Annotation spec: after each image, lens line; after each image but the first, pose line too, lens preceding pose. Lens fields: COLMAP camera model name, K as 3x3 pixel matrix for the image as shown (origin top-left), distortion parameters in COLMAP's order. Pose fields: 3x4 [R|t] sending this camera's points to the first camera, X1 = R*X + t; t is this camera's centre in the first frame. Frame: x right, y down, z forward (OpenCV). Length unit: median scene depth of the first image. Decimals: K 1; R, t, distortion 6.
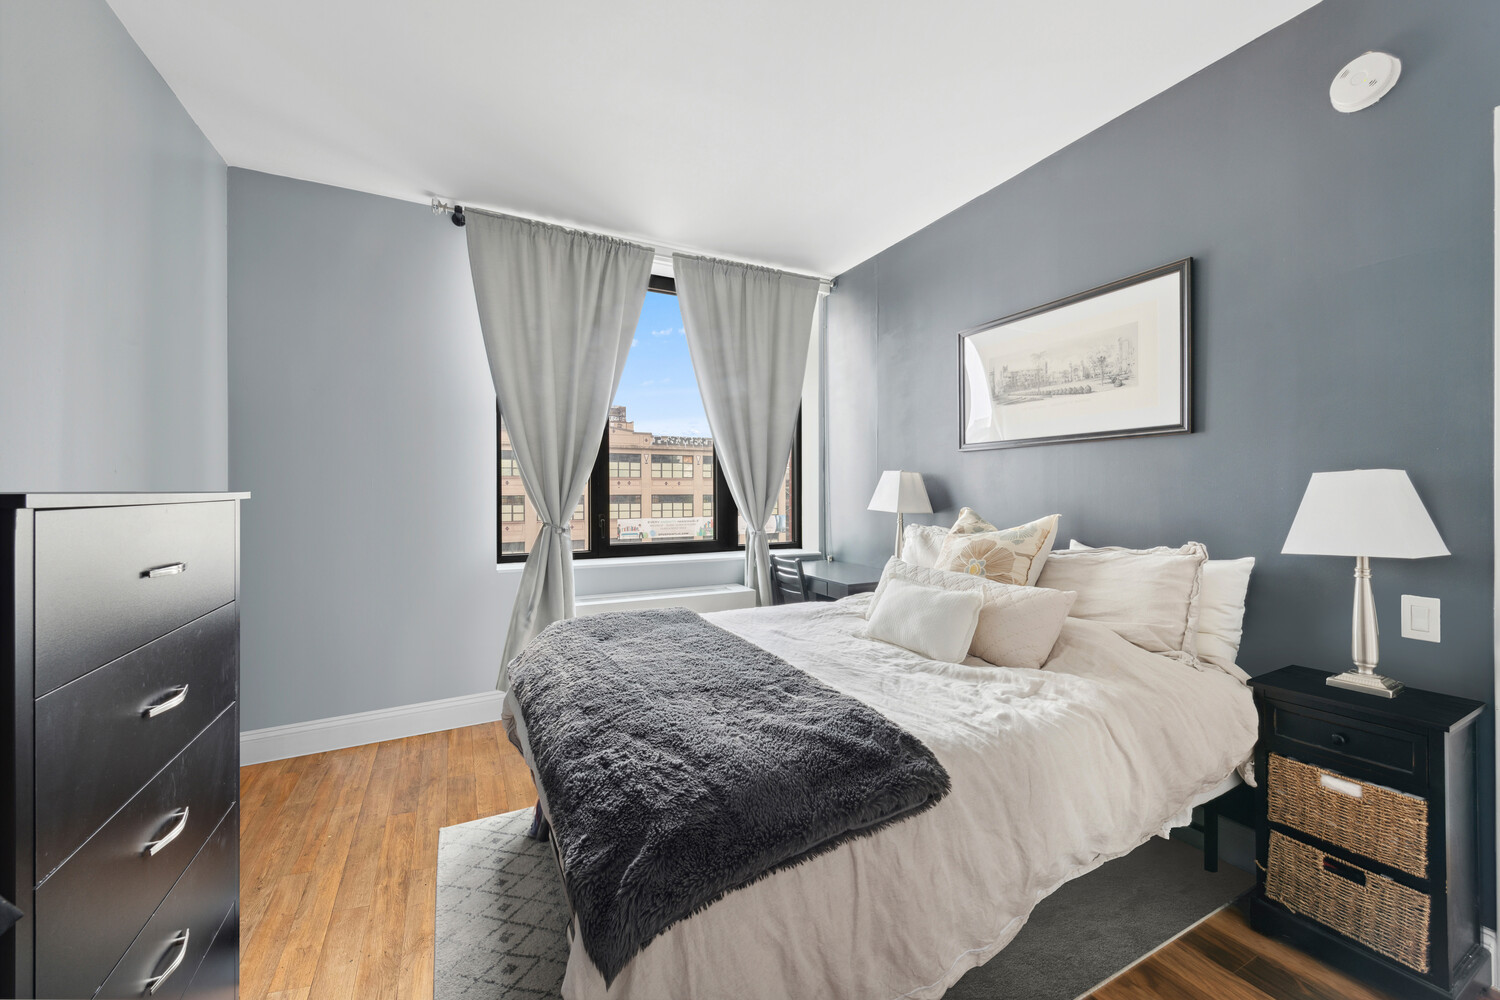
lens RADIAL K [[583.3, 0, 756.7], [0, 583.3, 492.9], [0, 0, 1]] dist [0.002138, 0.000077]
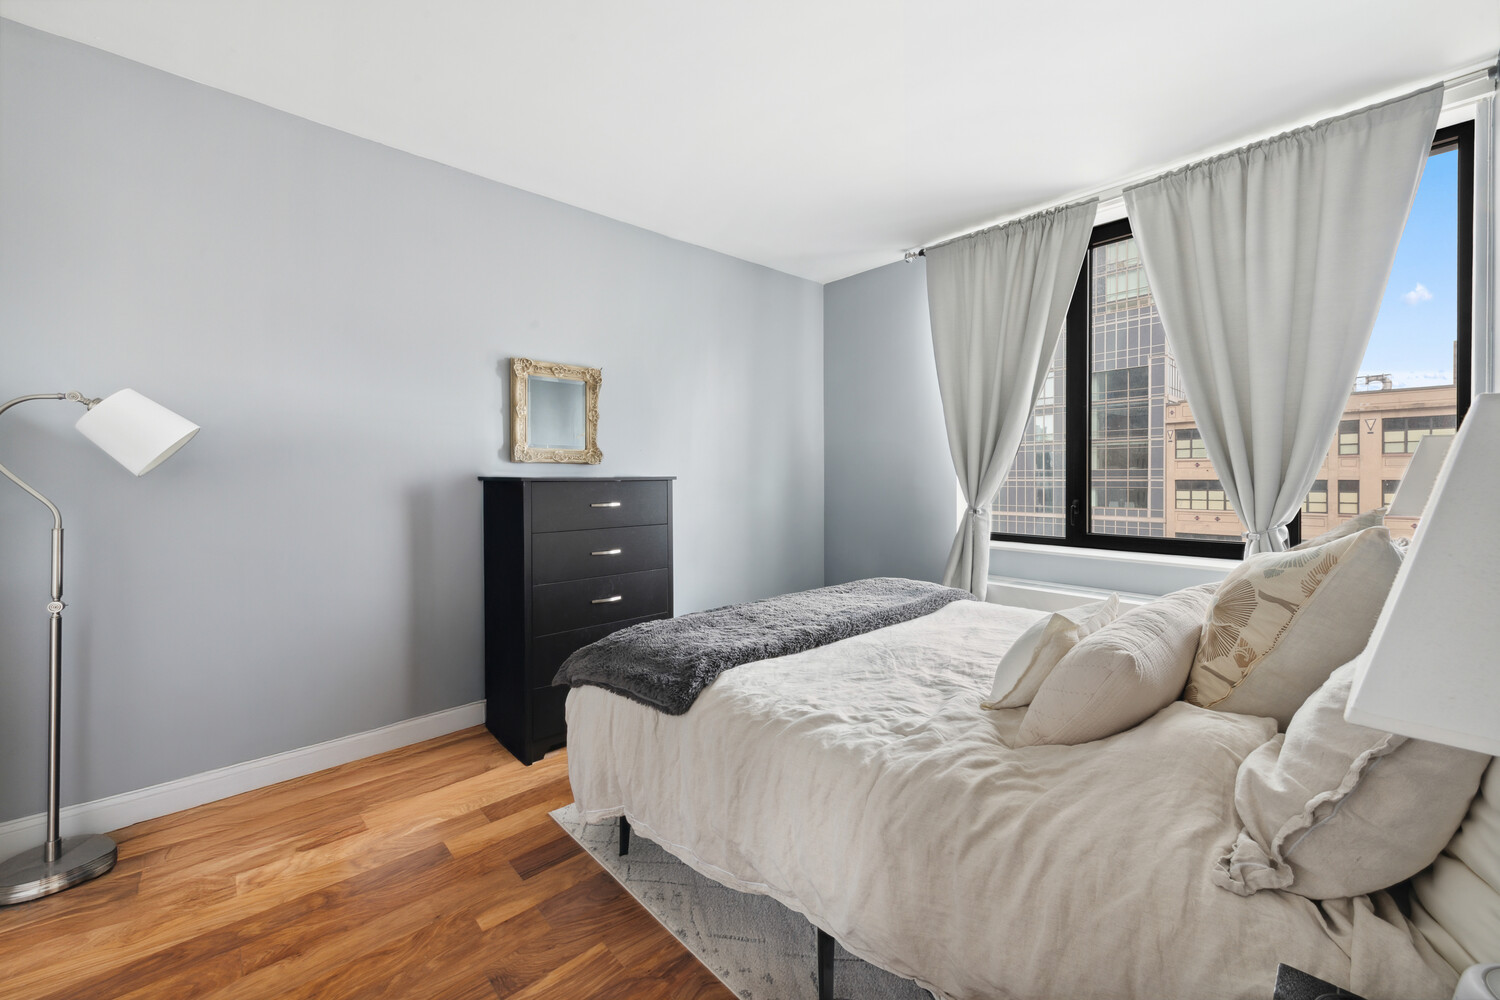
lens RADIAL K [[583.3, 0, 756.7], [0, 583.3, 492.9], [0, 0, 1]] dist [0.002138, 0.000077]
pose [[0.276440, 0.023482, -0.960744, 0.556120], [0.002810, 0.999677, 0.025242, -0.001140], [0.961027, -0.009678, 0.276285, 0.280539]]
